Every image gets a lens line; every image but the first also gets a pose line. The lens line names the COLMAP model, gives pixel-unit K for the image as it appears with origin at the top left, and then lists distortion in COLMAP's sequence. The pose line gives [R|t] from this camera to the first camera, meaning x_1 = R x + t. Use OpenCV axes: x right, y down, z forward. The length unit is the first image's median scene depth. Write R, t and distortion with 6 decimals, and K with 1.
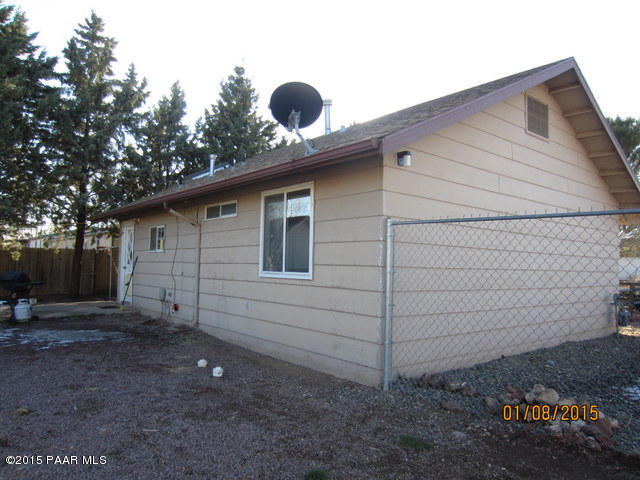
lens RADIAL K [[459.6, 0, 320.3], [0, 459.6, 243.3], [0, 0, 1]] dist [-0.025131, 0.011433]
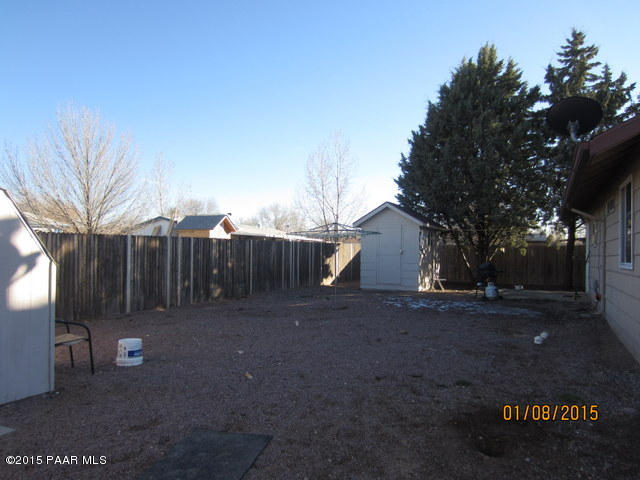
lens RADIAL K [[459.6, 0, 320.5], [0, 459.6, 241.3], [0, 0, 1]] dist [-0.025131, 0.011433]
pose [[0.413056, -0.027978, -0.910276, 0.250404], [0.027655, 0.999452, -0.018171, 0.005745], [0.910286, -0.017668, 0.413603, -0.021547]]
